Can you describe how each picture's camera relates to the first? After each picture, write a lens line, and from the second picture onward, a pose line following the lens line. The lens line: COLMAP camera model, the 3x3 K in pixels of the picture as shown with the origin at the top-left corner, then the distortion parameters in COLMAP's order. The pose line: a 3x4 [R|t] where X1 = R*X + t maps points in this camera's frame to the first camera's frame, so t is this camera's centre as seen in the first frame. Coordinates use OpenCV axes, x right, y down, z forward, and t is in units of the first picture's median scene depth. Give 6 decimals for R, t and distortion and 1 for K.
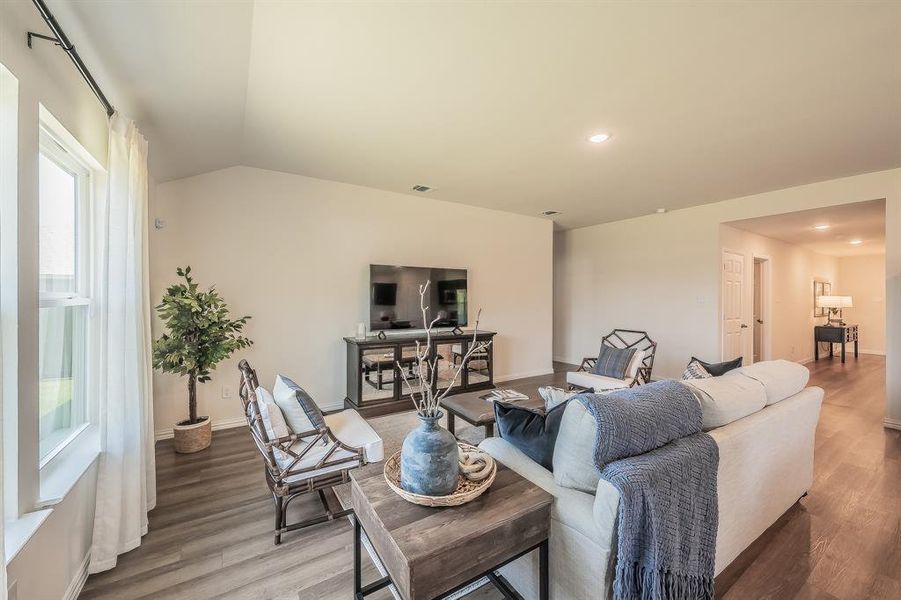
lens RADIAL K [[343.2, 0, 449.8], [0, 343.2, 295.7], [0, 0, 1]] dist [0.002469, 0.000057]
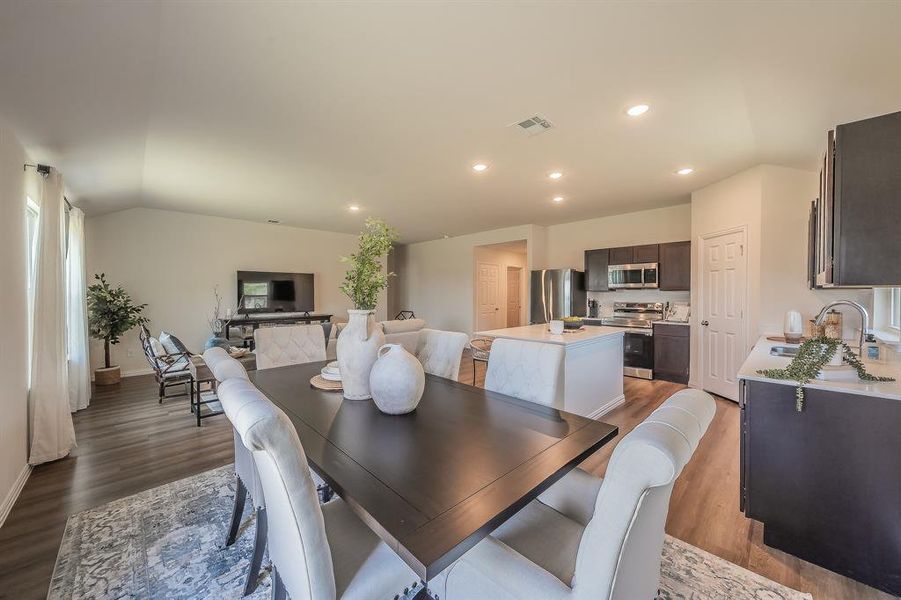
lens RADIAL K [[332.6, 0, 447.1], [0, 332.6, 295.7], [0, 0, 1]] dist [-0.002905, -0.000148]
pose [[0.981123, -0.007019, 0.193258, 0.405486], [0.005040, 0.999930, 0.010727, 0.009512], [-0.193320, -0.009550, 0.981089, -0.648523]]
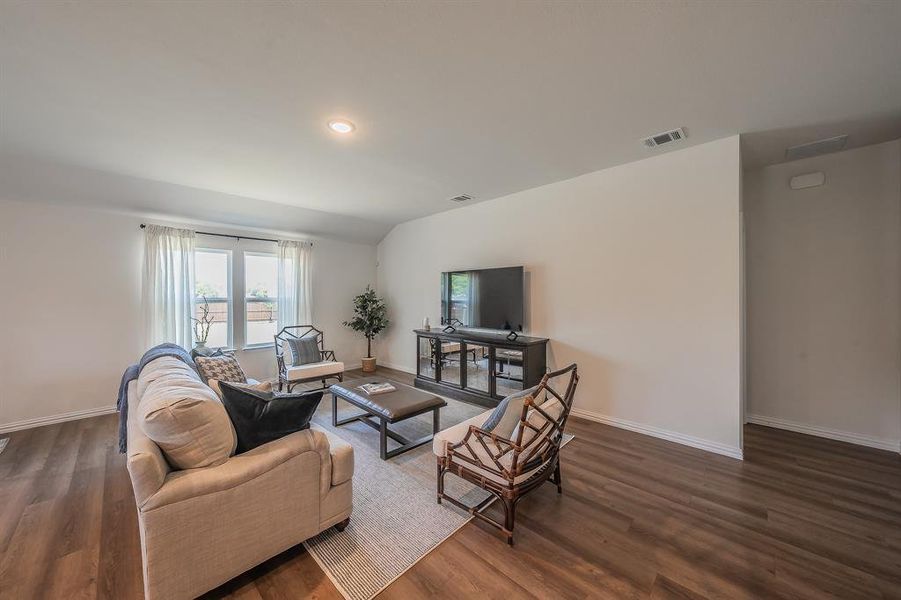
lens RADIAL K [[319.5, 0, 448.2], [0, 319.5, 296.2], [0, 0, 1]] dist [0.000219, 0.000068]
pose [[0.227462, -0.005325, -0.973772, 0.919102], [0.008510, 0.999958, -0.003480, 0.001217], [0.973750, -0.007496, 0.227498, 0.746413]]
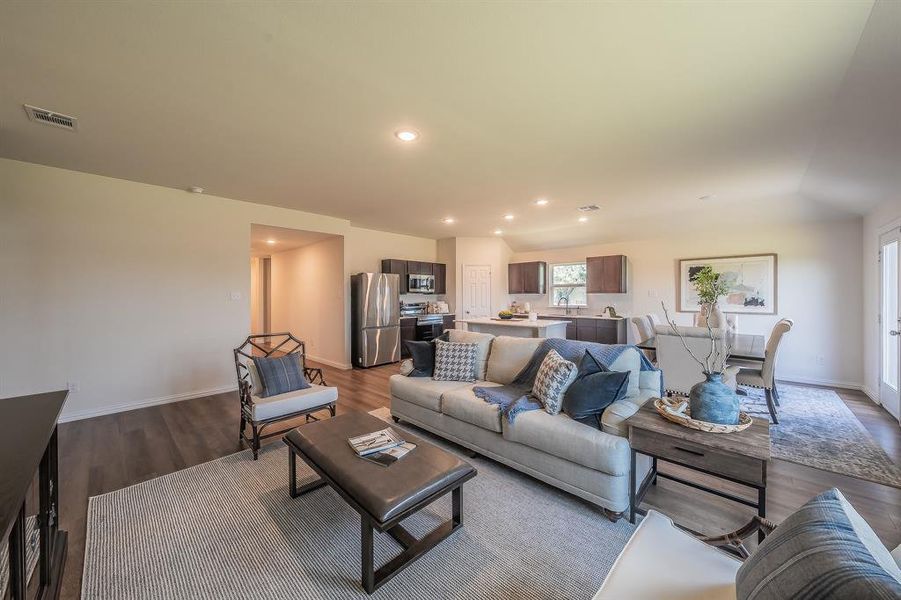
lens RADIAL K [[319.5, 0, 448.2], [0, 319.5, 296.2], [0, 0, 1]] dist [0.000219, 0.000068]
pose [[-0.238506, -0.009678, 0.971093, -0.346952], [0.002967, 0.999938, 0.010694, 0.000284], [-0.971136, 0.005432, -0.238463, 0.766448]]
